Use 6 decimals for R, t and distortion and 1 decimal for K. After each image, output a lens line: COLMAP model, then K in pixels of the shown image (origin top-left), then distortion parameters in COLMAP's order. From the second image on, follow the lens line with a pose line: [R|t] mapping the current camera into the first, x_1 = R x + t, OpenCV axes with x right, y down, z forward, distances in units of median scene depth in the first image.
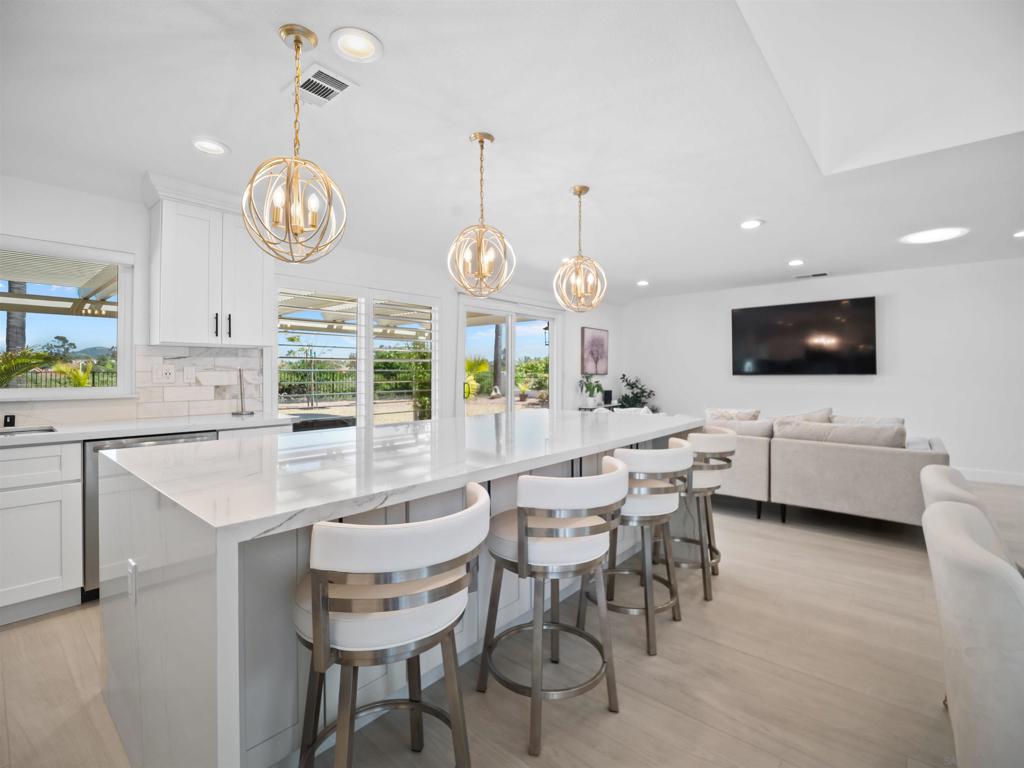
lens RADIAL K [[466.9, 0, 513.7], [0, 466.9, 369.6], [0, 0, 1]] dist [-0.018771, -0.000417]
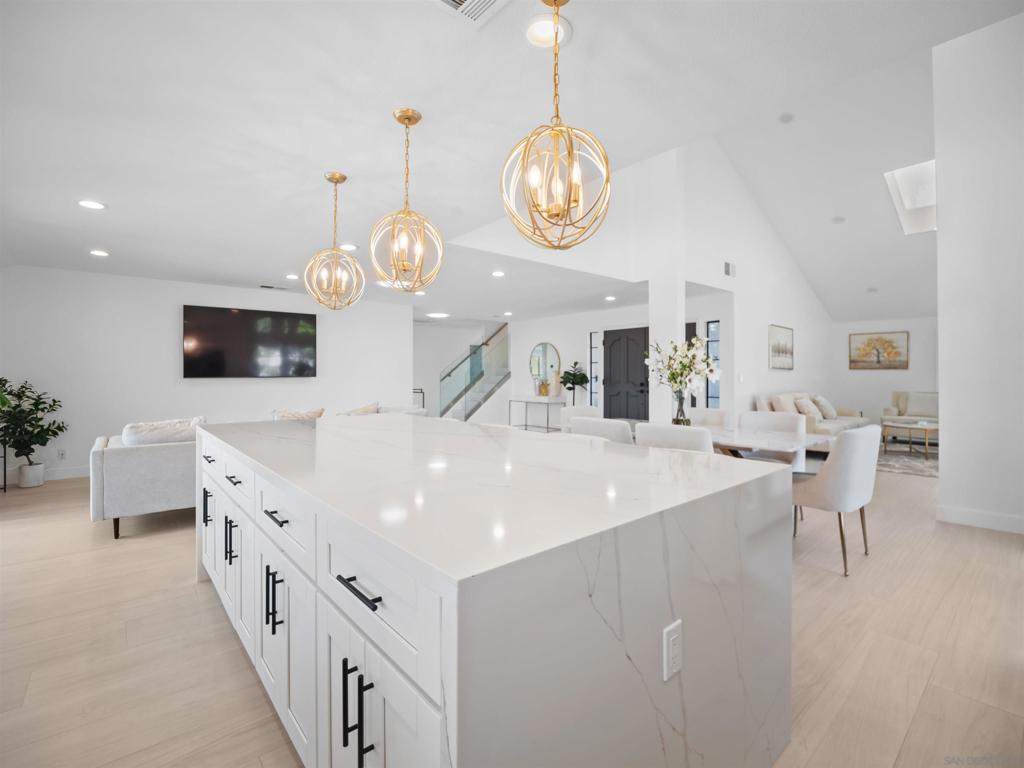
lens RADIAL K [[466.9, 0, 513.7], [0, 466.9, 369.6], [0, 0, 1]] dist [-0.018771, -0.000417]
pose [[0.154196, 0.011237, 0.987976, -0.534183], [-0.006270, 0.999926, -0.010394, 0.002254], [-0.988020, -0.004592, 0.154255, 0.377224]]
